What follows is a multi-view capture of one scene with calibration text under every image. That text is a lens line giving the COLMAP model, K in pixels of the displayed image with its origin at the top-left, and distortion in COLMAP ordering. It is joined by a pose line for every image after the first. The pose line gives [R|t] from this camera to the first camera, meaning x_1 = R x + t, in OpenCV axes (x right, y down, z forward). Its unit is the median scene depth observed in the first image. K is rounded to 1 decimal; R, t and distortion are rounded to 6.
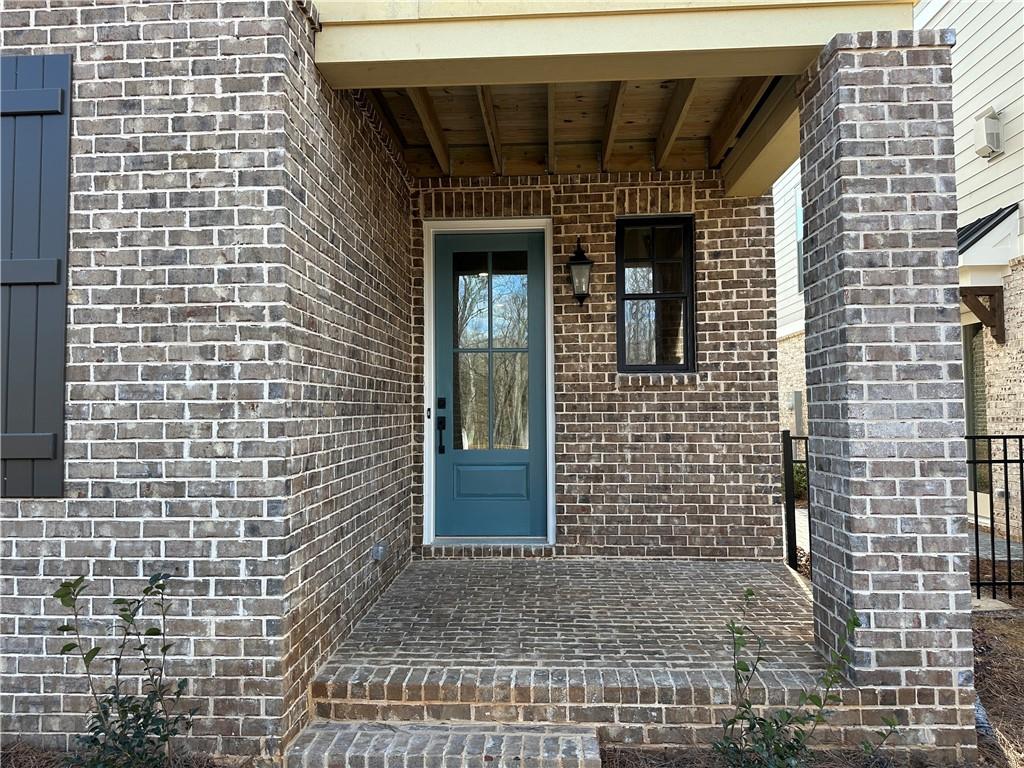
lens RADIAL K [[715.8, 0, 508.8], [0, 715.8, 368.1], [0, 0, 1]] dist [0.117208, -0.154420]
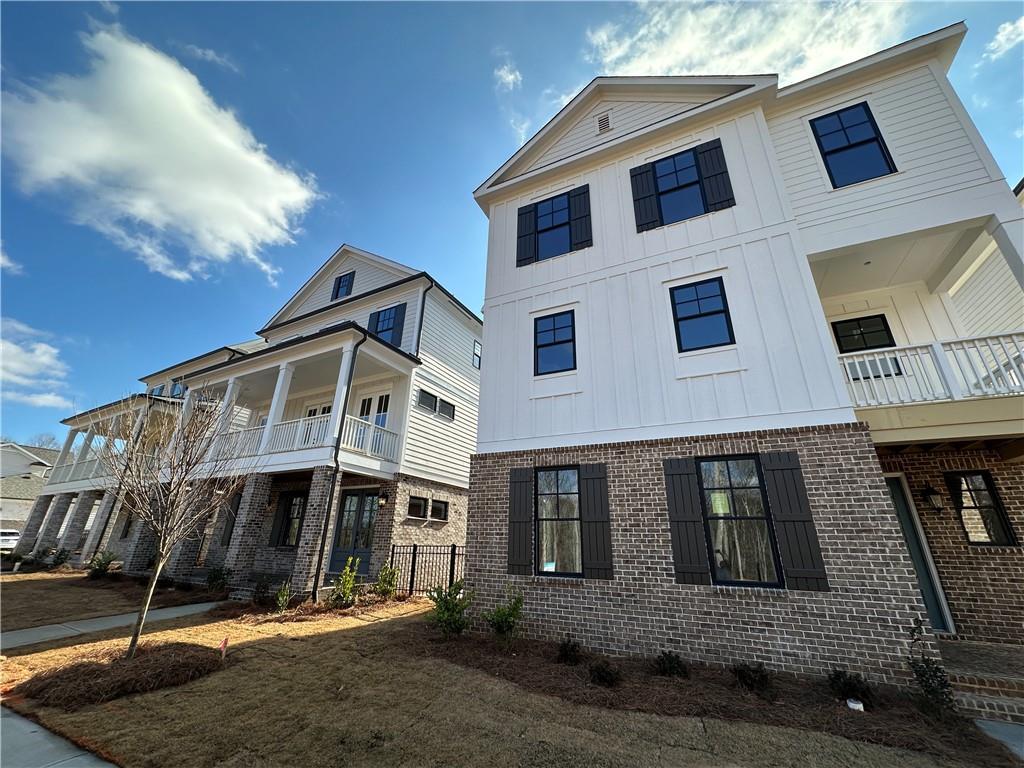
lens RADIAL K [[405.1, 0, 514.3], [0, 405.1, 385.8], [0, 0, 1]] dist [-0.001183, 0.000301]
pose [[0.924319, -0.114364, -0.364082, -0.622687], [-0.005103, 0.950251, -0.311443, -0.065755], [0.381588, 0.289731, 0.877751, -0.731618]]
